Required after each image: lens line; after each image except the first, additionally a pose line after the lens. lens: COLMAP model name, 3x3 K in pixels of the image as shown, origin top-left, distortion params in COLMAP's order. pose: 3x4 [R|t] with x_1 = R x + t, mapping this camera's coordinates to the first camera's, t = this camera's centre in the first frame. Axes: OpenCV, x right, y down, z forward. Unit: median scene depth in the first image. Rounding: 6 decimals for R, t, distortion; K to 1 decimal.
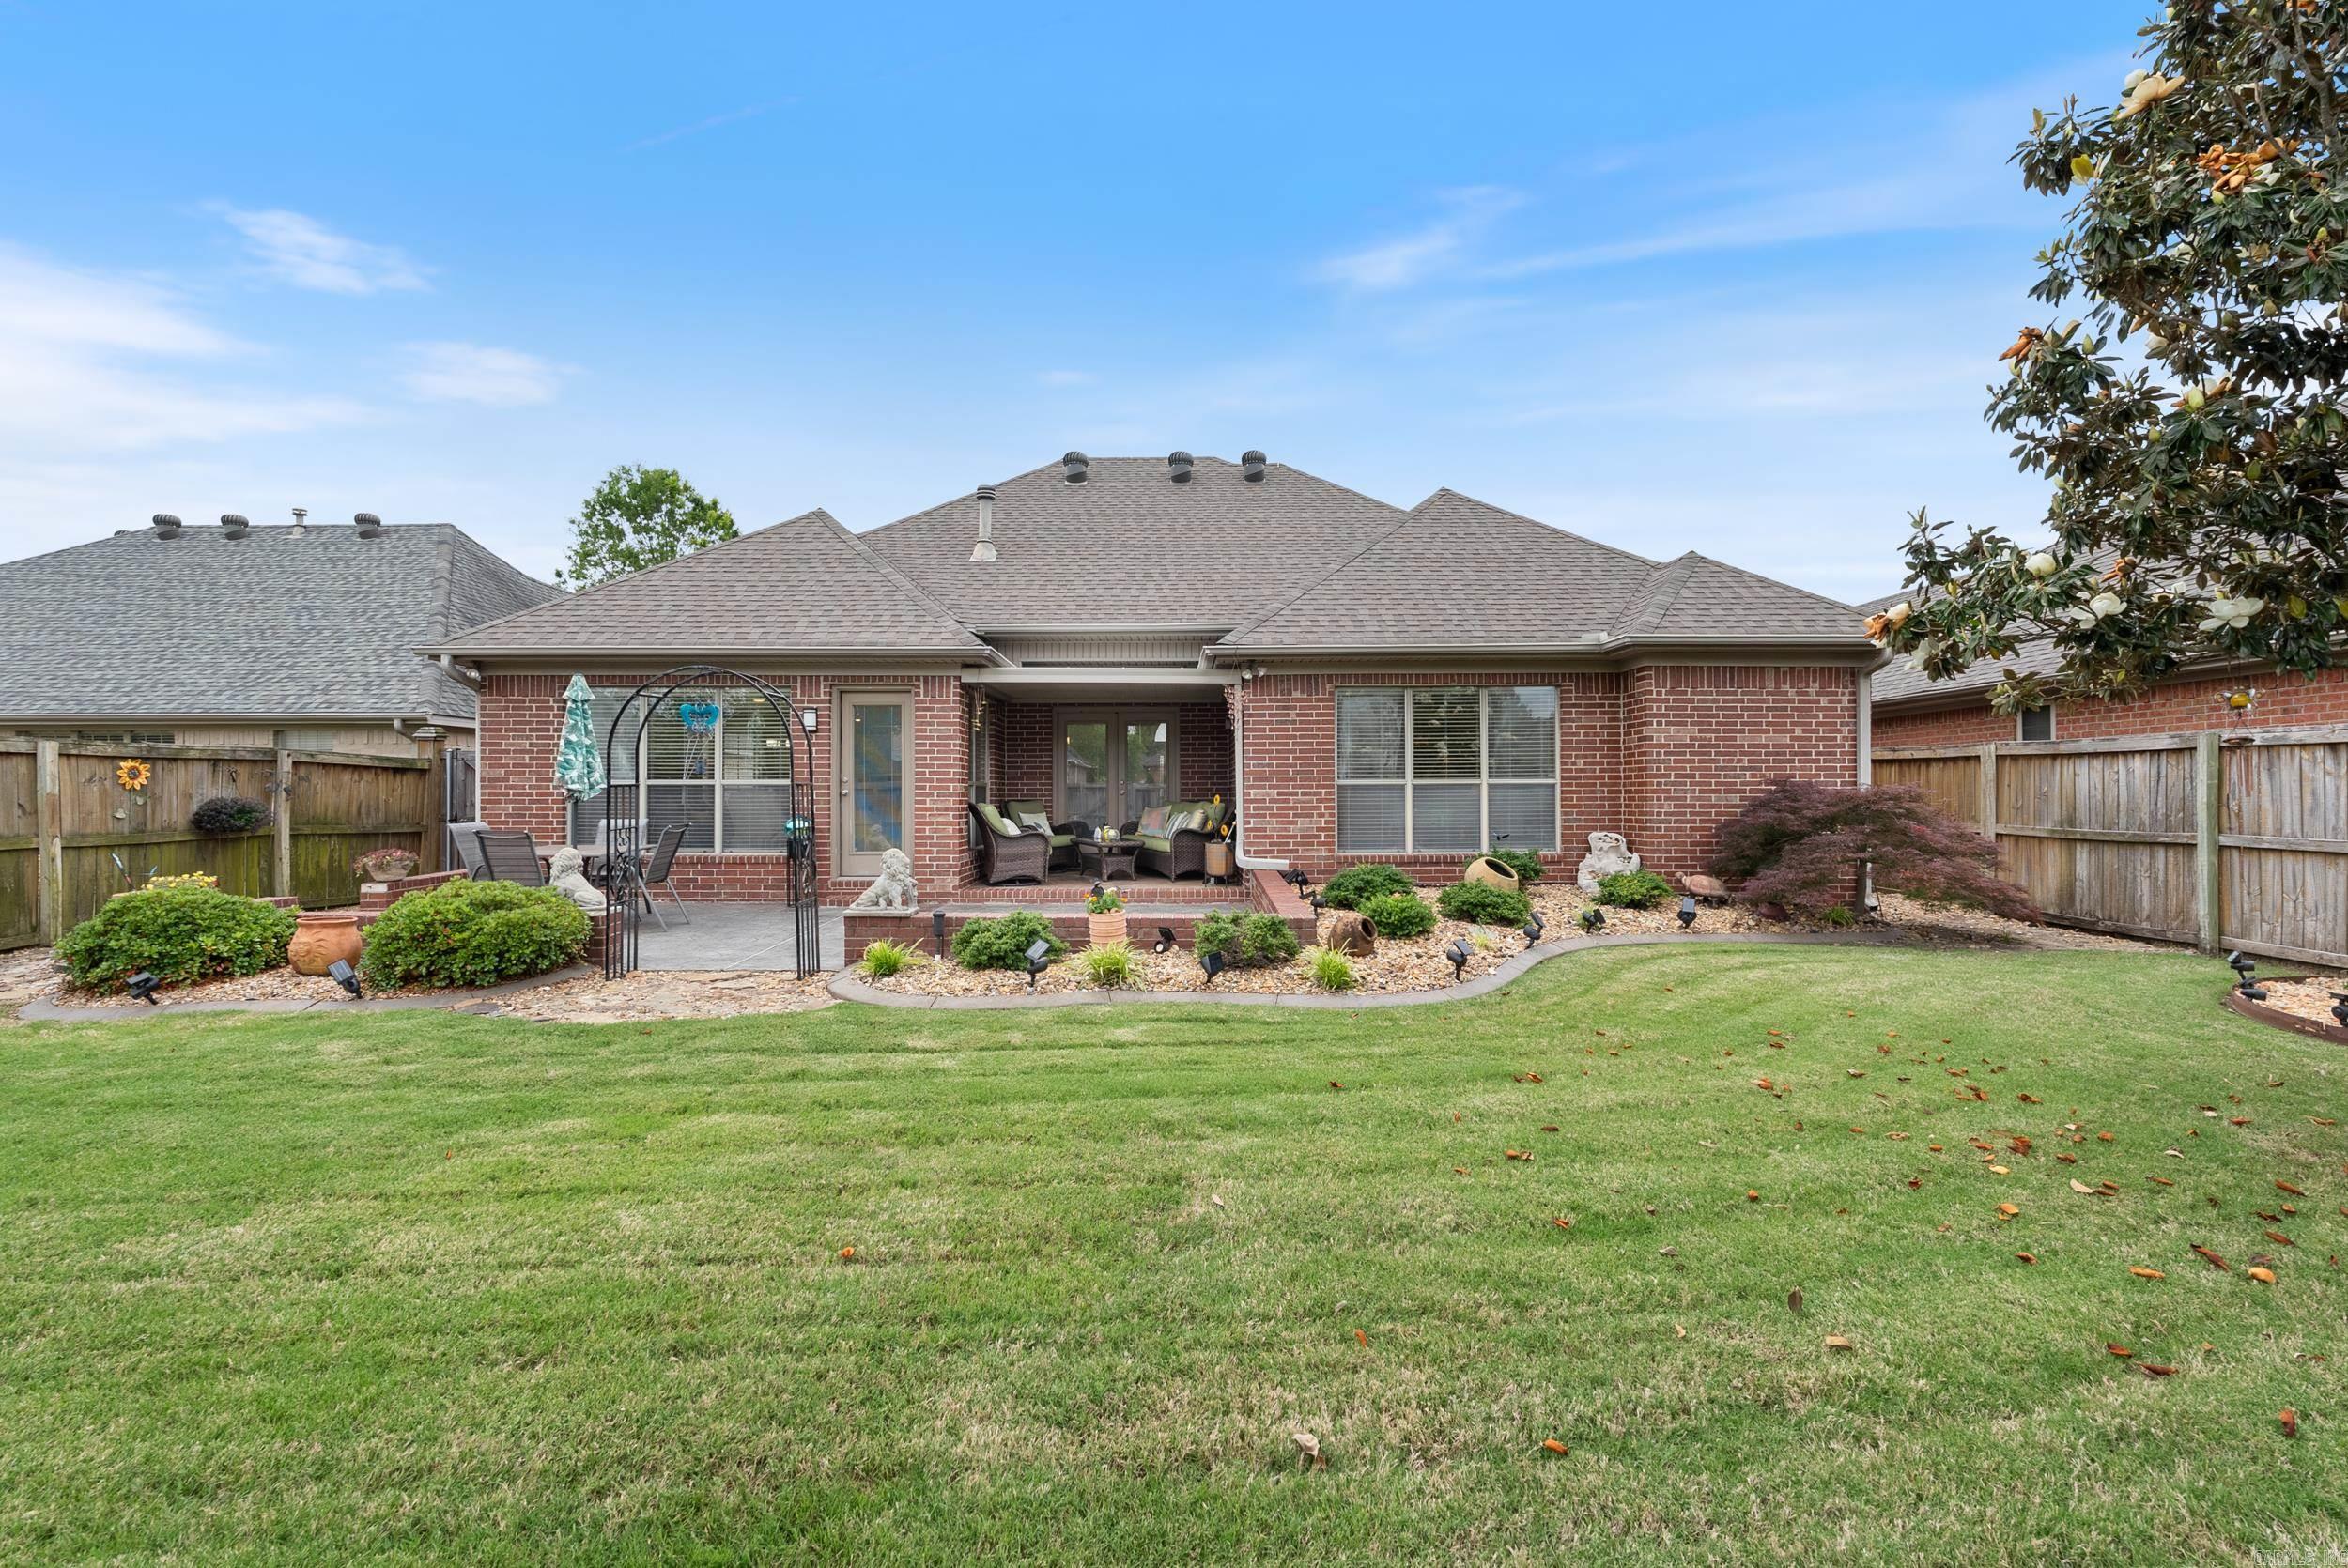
lens RADIAL K [[1032.5, 0, 1175.7], [0, 1032.5, 782.8], [0, 0, 1]] dist [-0.009260, 0.000155]
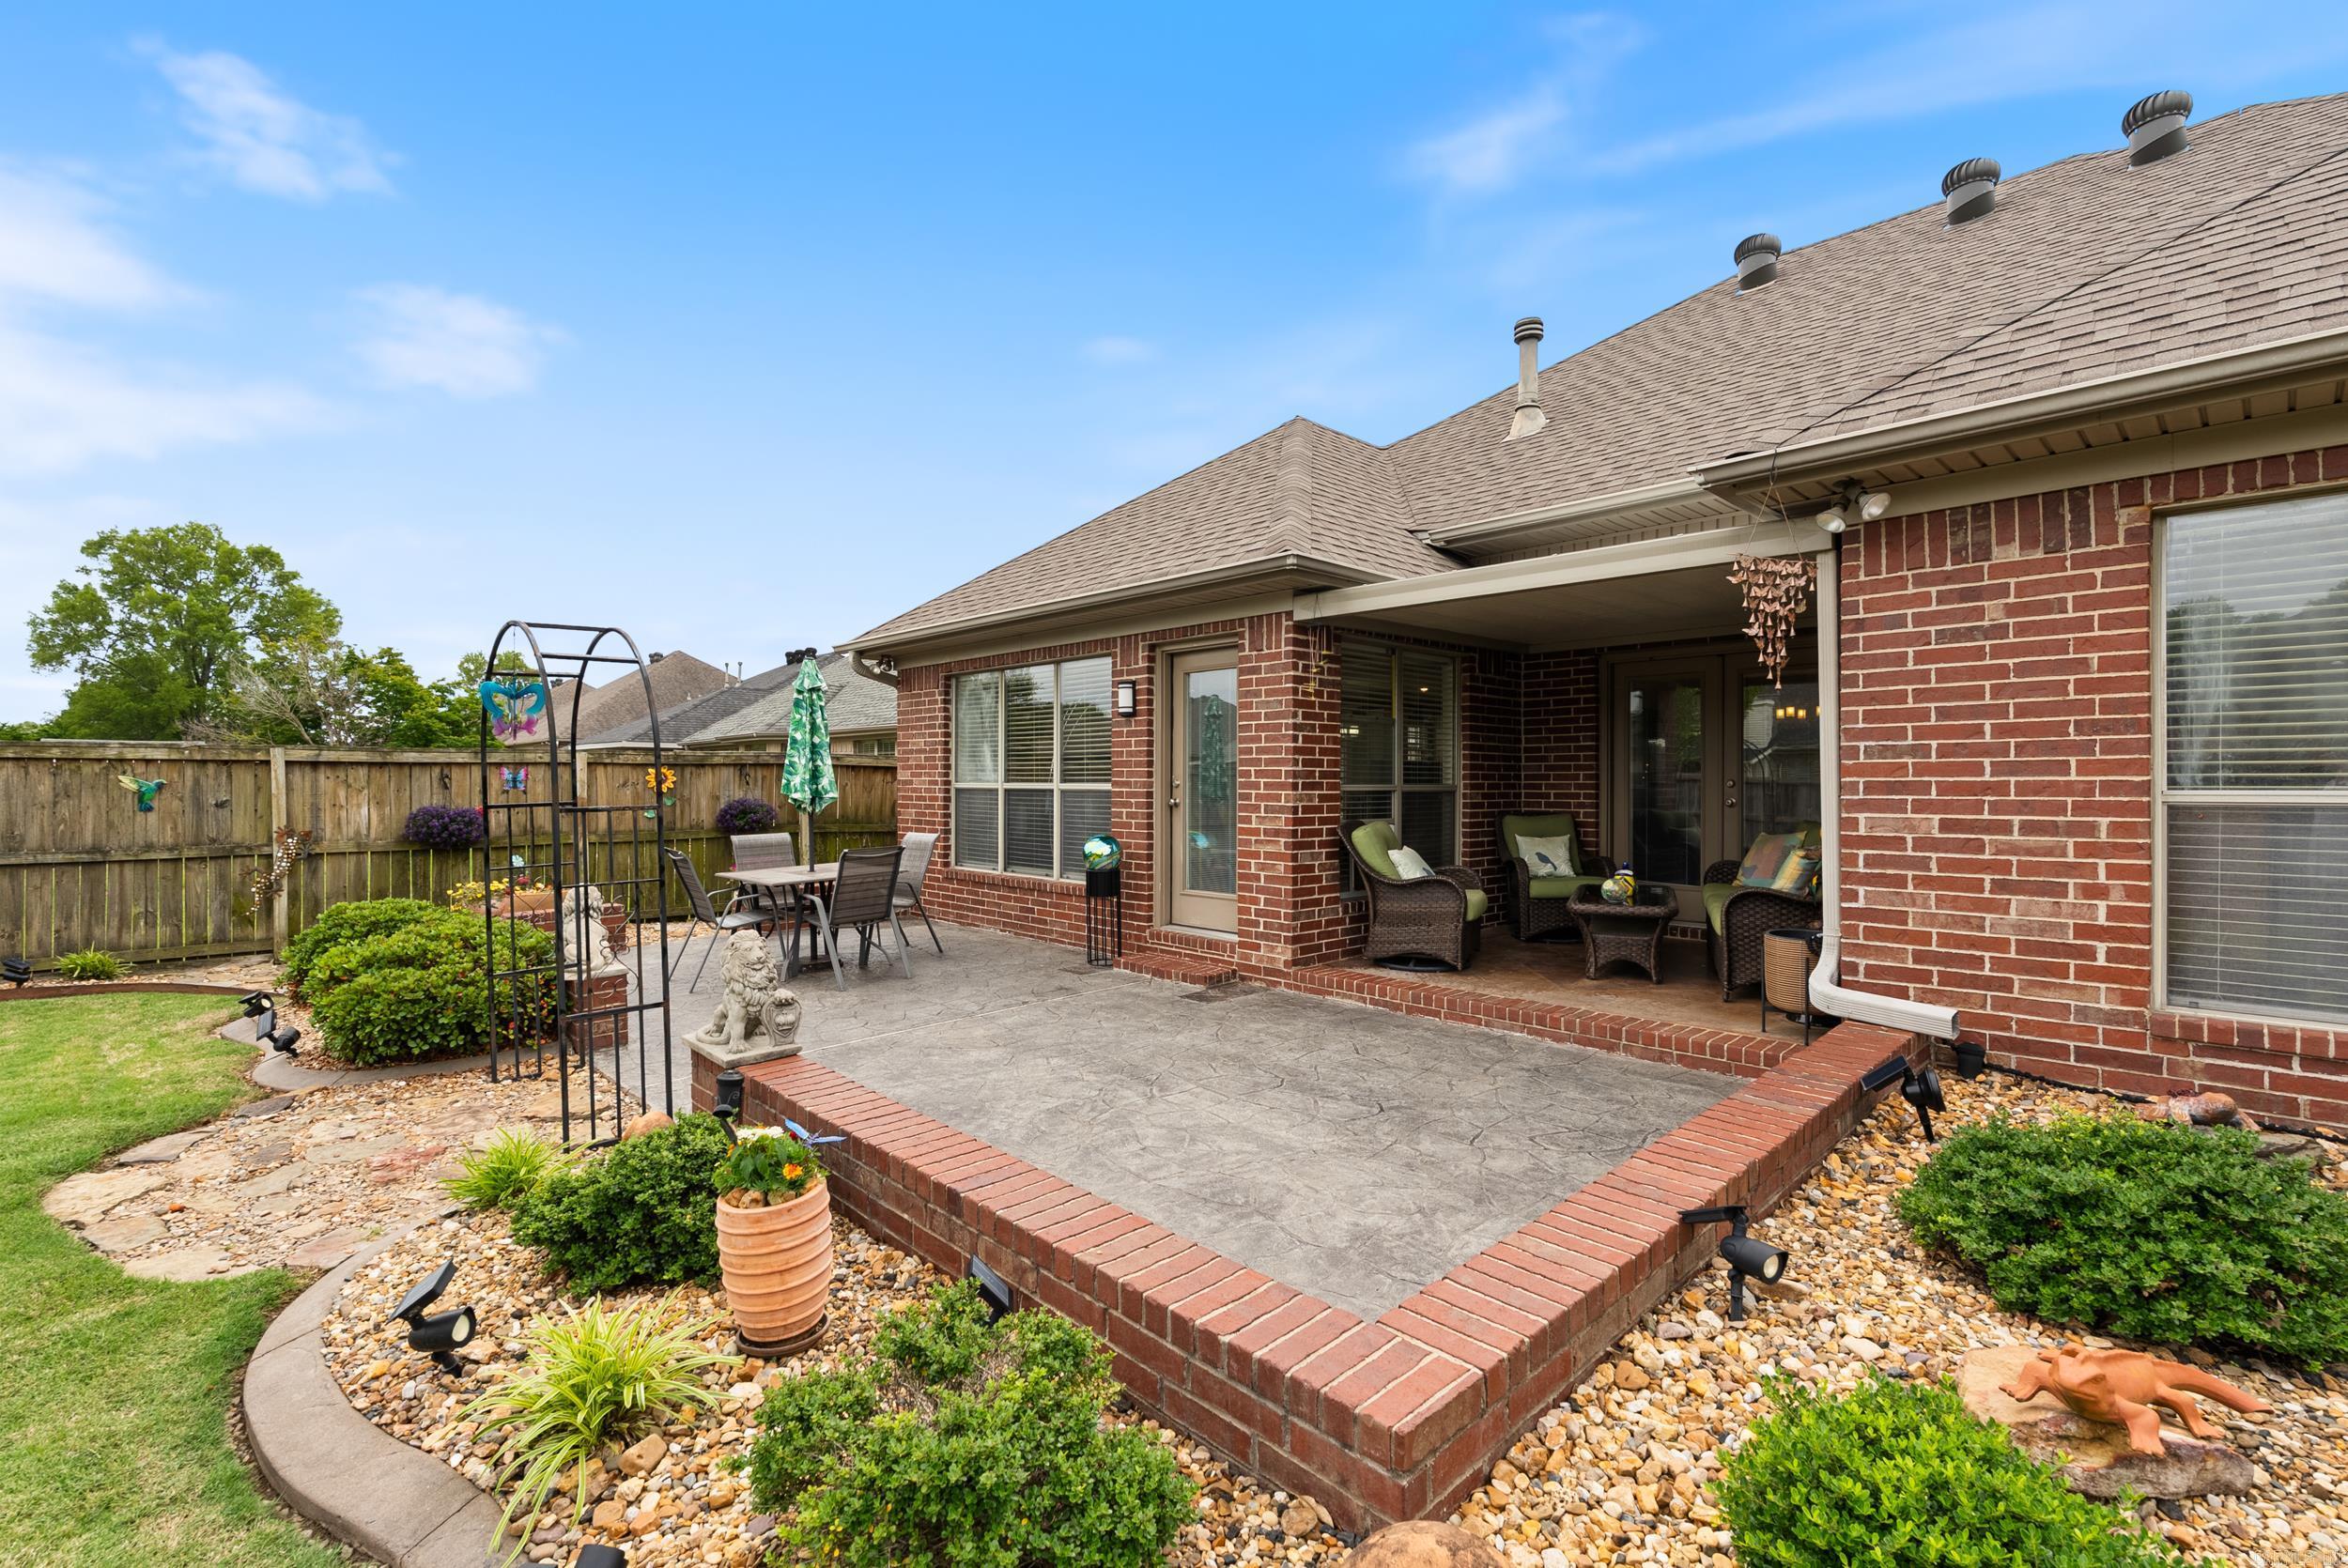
lens RADIAL K [[1032.5, 0, 1175.7], [0, 1032.5, 782.8], [0, 0, 1]] dist [-0.009260, 0.000155]
pose [[0.683949, 0.003242, -0.729523, 0.180504], [0.006443, 0.999924, 0.010484, -0.010798], [0.729502, -0.011871, 0.683876, 0.538735]]
